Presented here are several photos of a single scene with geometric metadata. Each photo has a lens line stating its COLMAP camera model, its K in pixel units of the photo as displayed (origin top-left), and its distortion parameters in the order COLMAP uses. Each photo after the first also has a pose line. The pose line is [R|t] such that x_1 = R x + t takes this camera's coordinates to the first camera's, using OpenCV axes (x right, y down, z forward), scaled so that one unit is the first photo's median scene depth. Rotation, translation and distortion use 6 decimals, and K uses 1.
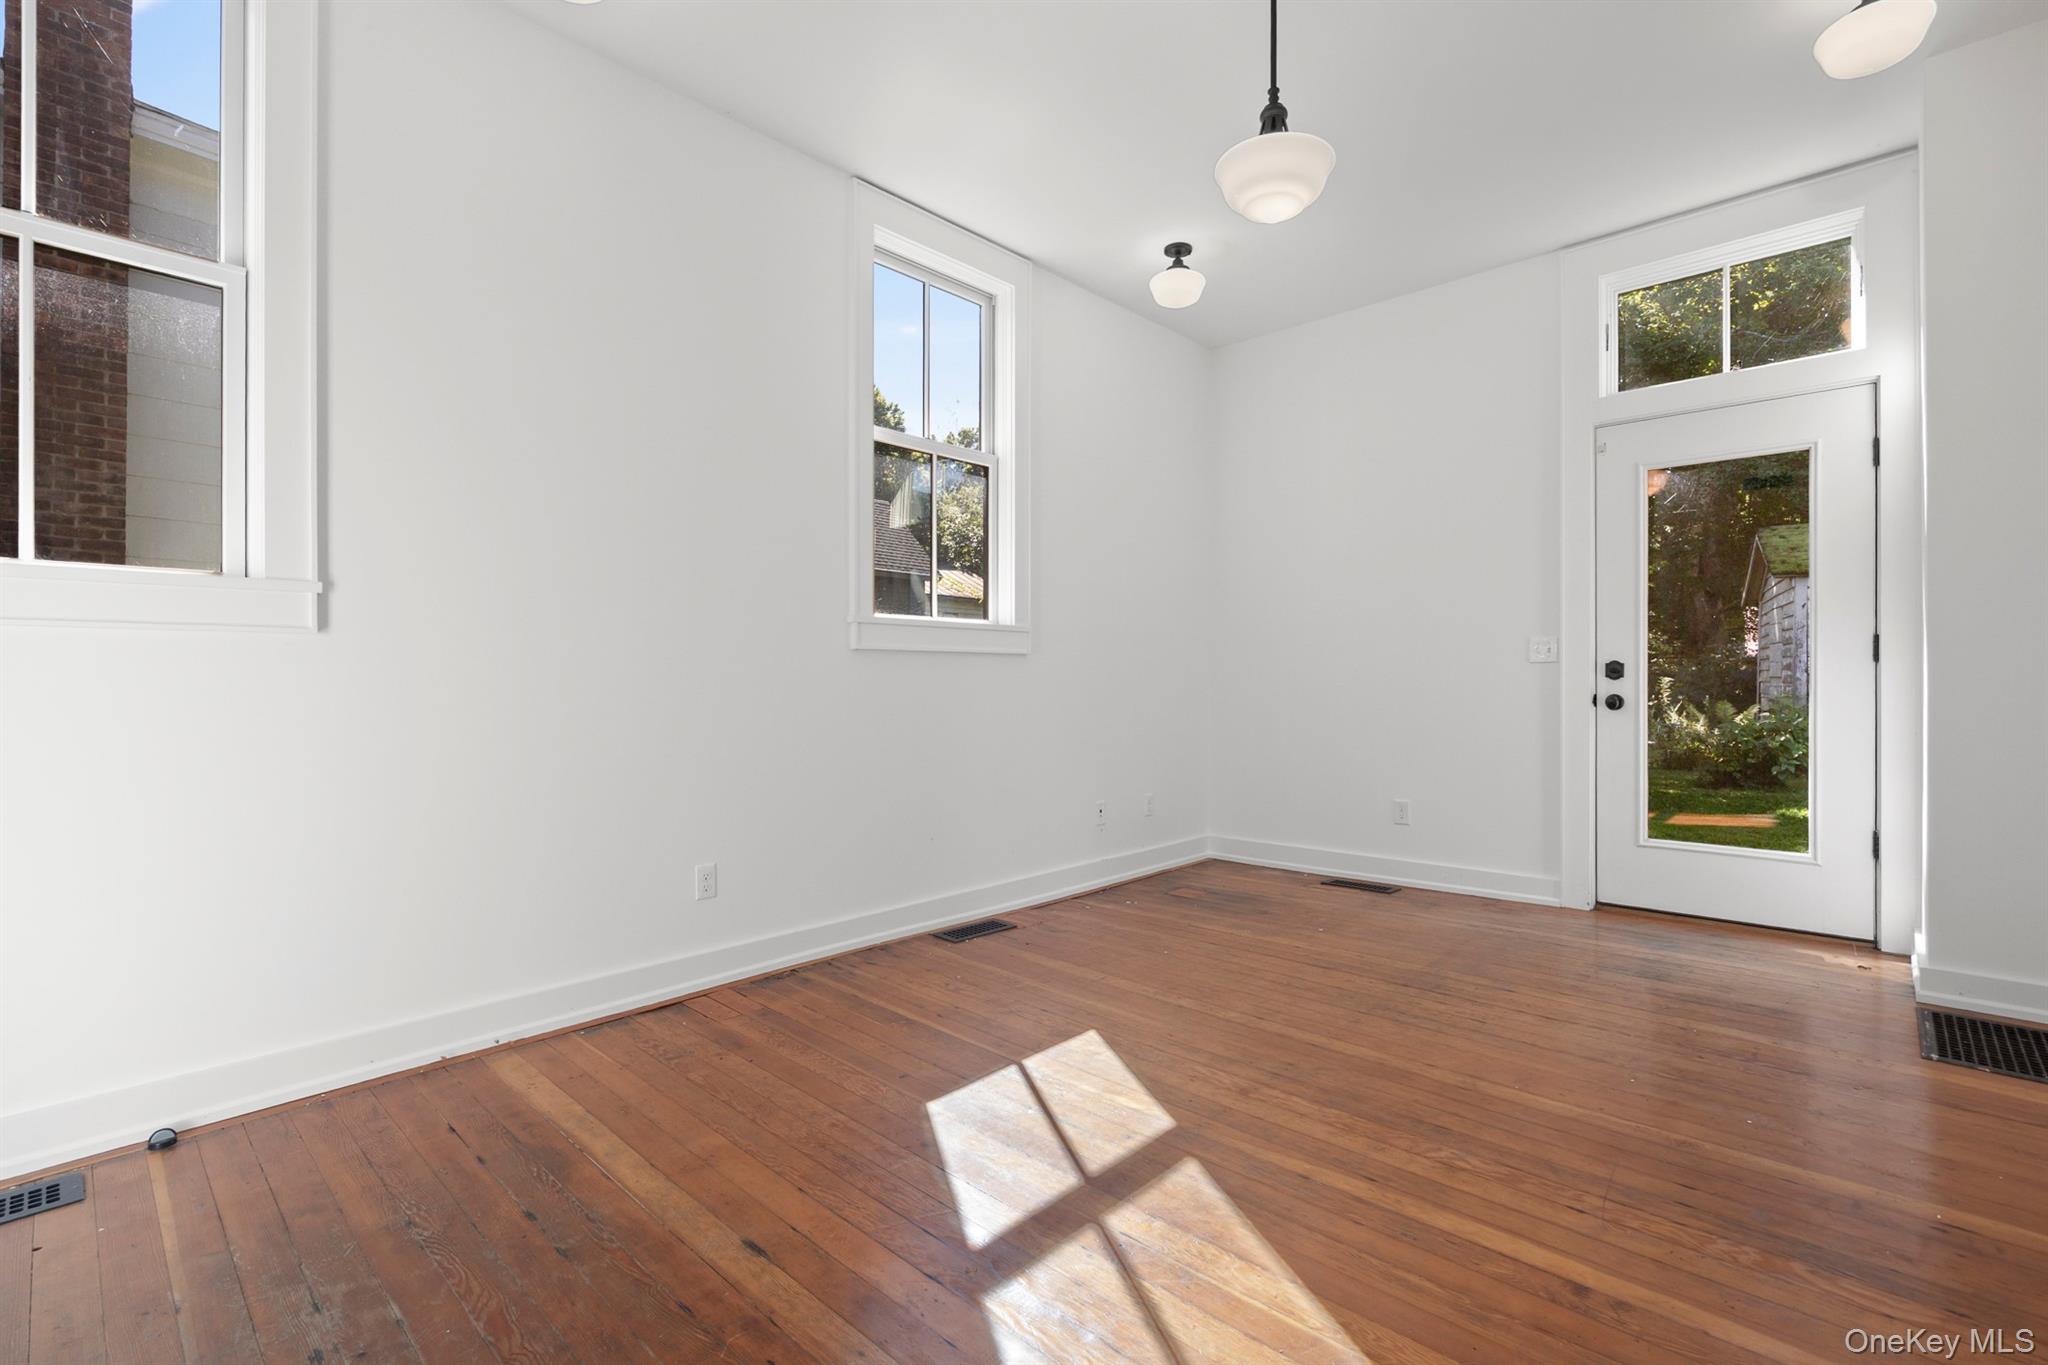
lens RADIAL K [[911.7, 0, 1024.0], [0, 911.7, 682.5], [0, 0, 1]] dist [-0.001977, 0.000463]
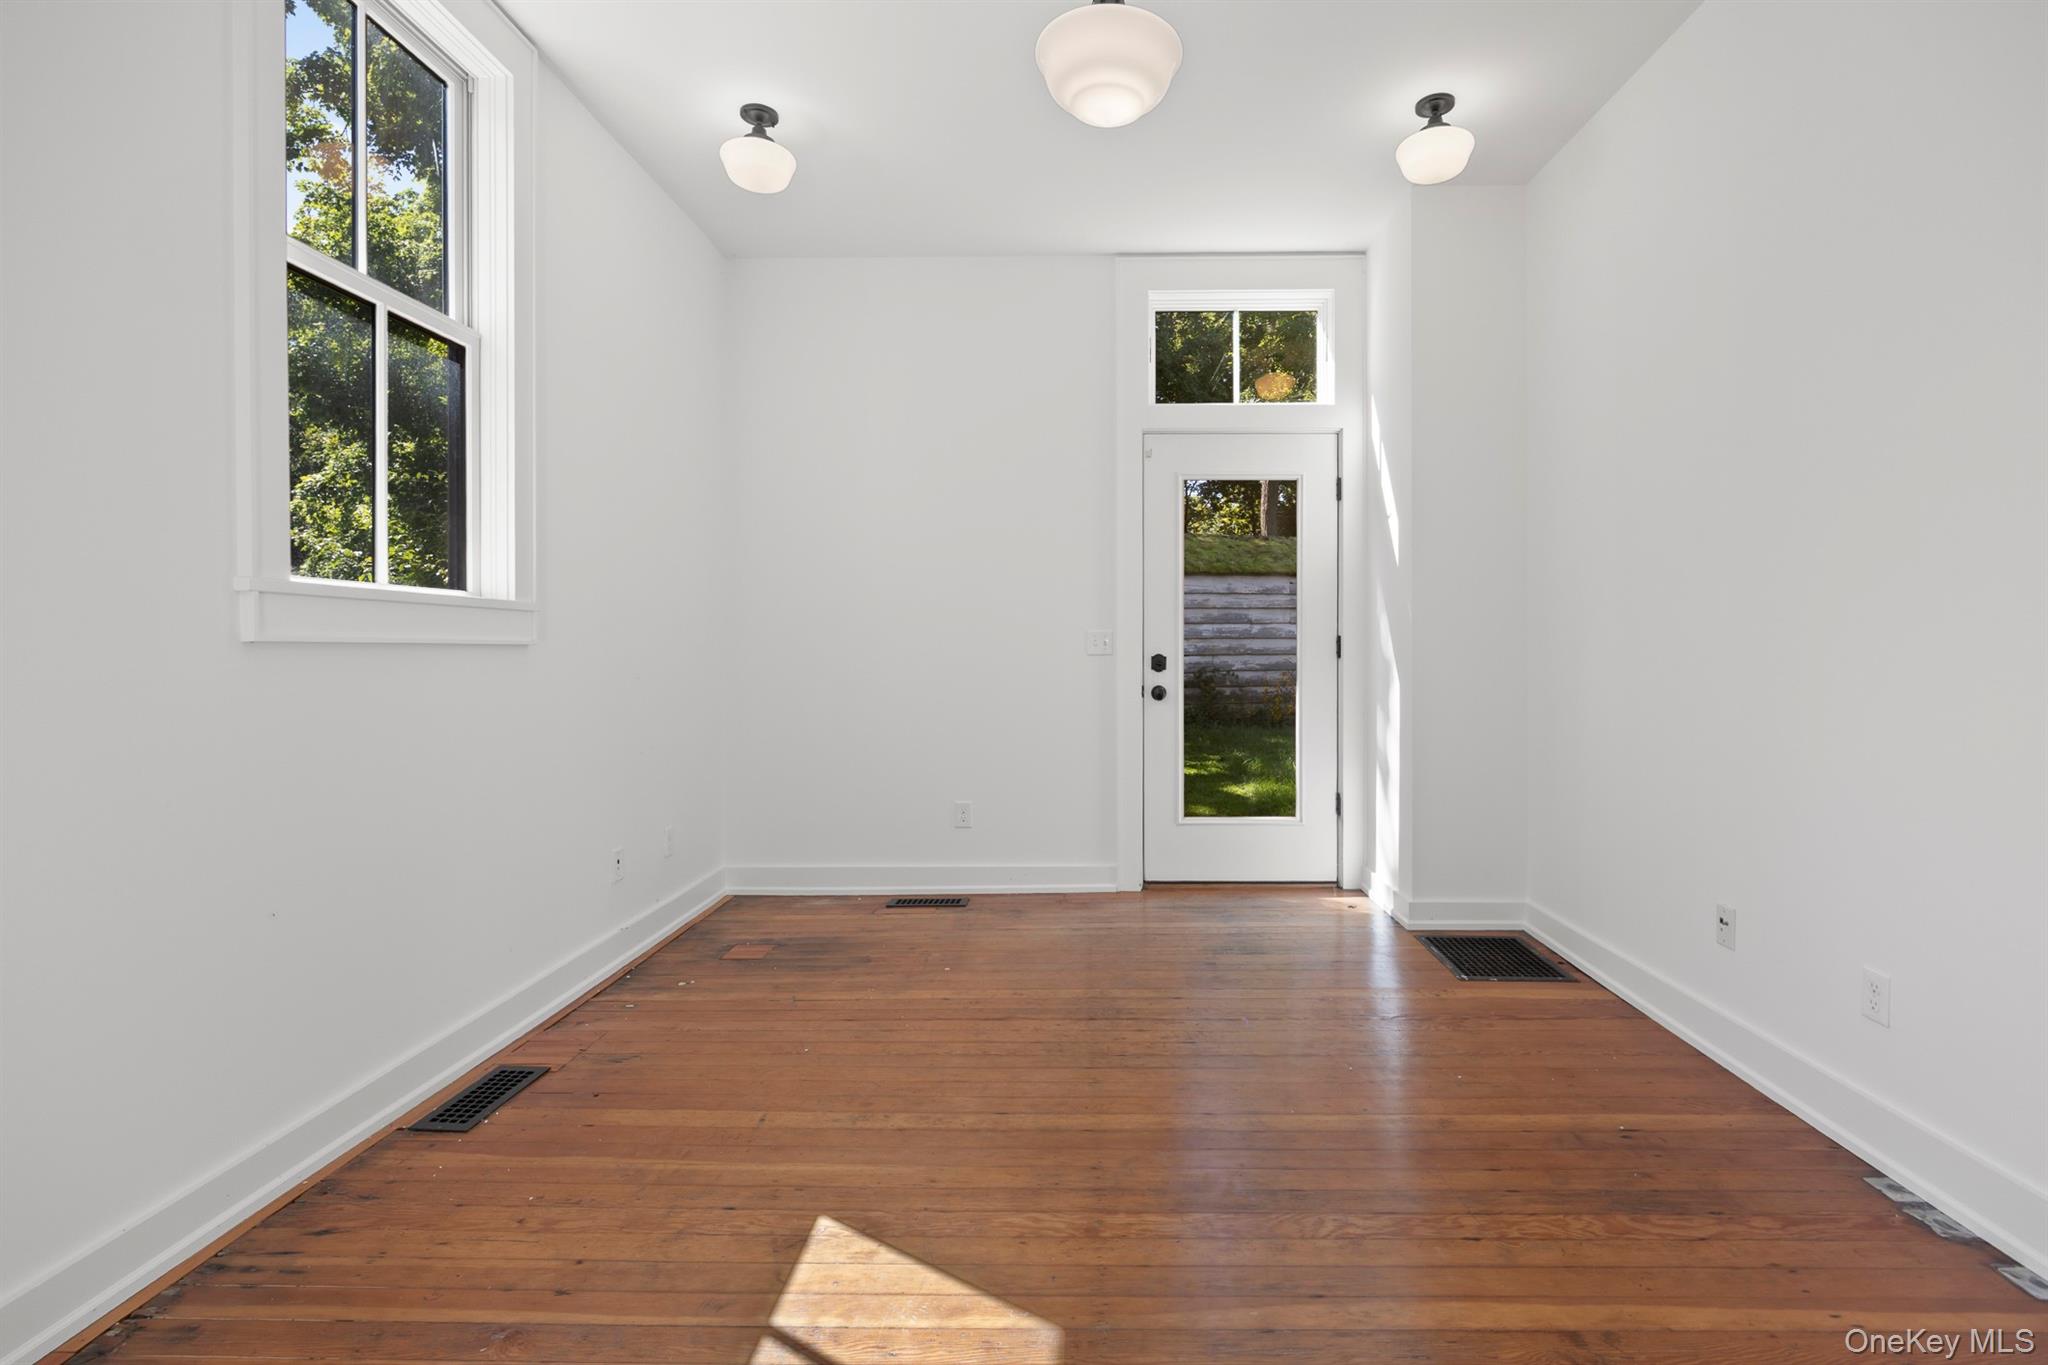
lens RADIAL K [[956.2, 0, 1078.2], [0, 956.2, 656.3], [0, 0, 1]] dist [0.001465, 0.000964]
pose [[0.736329, -0.003936, 0.676612, -0.233530], [0.002624, 0.999992, 0.002961, -0.032085], [-0.676618, -0.000405, 0.736334, 0.303106]]
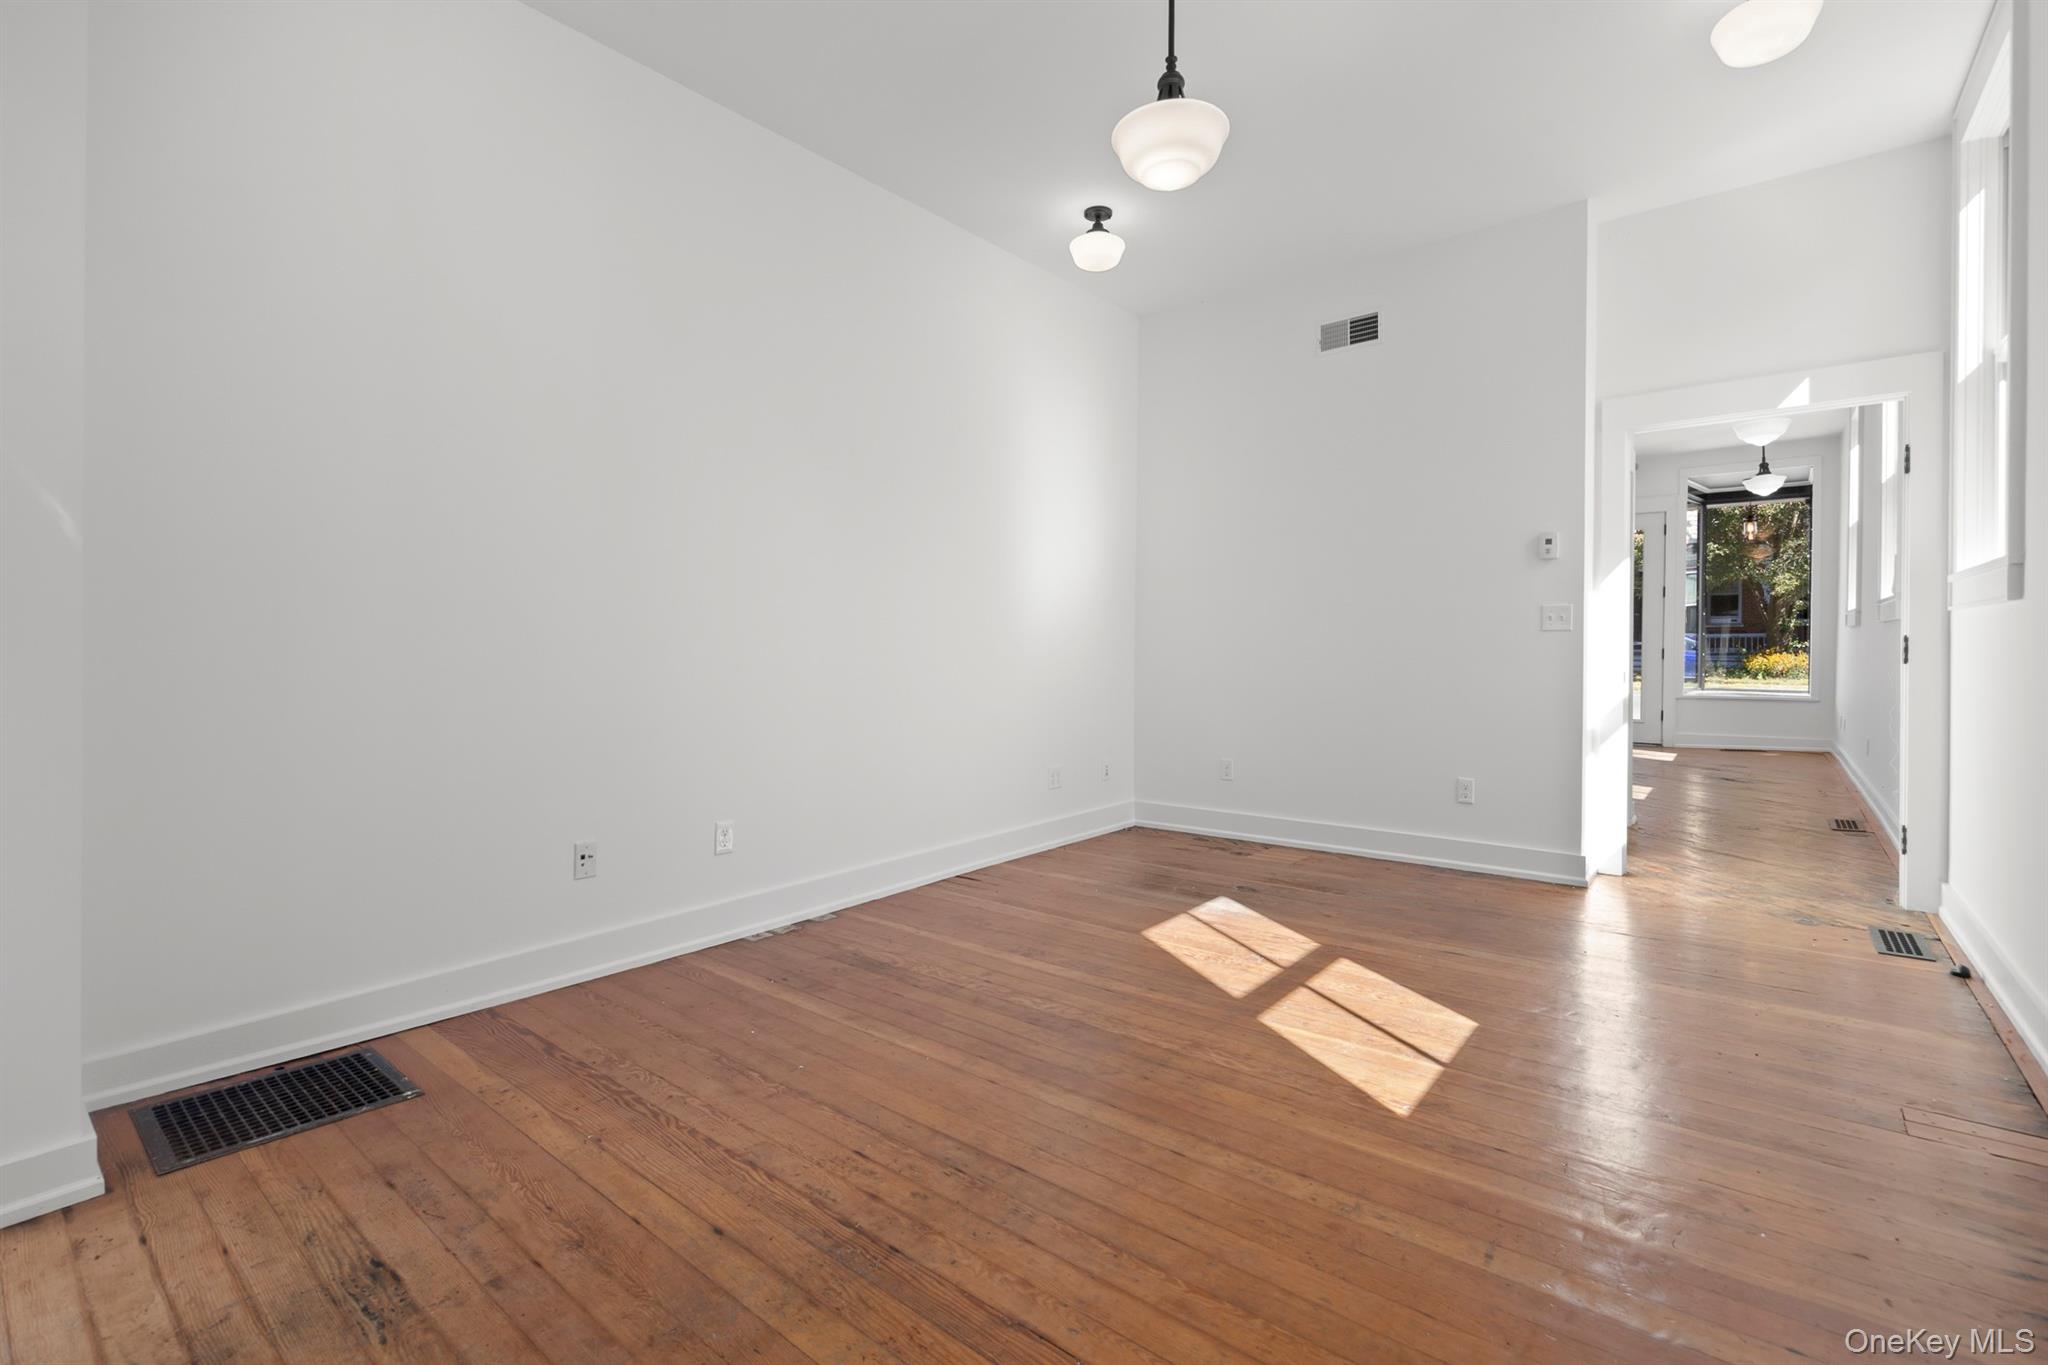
lens RADIAL K [[911.7, 0, 1024.0], [0, 911.7, 682.5], [0, 0, 1]] dist [-0.001977, 0.000463]
pose [[-0.997635, 0.012433, -0.067596, 0.371785], [0.009530, 0.999025, 0.043105, -0.007511], [0.068066, 0.042359, -0.996781, 1.484209]]
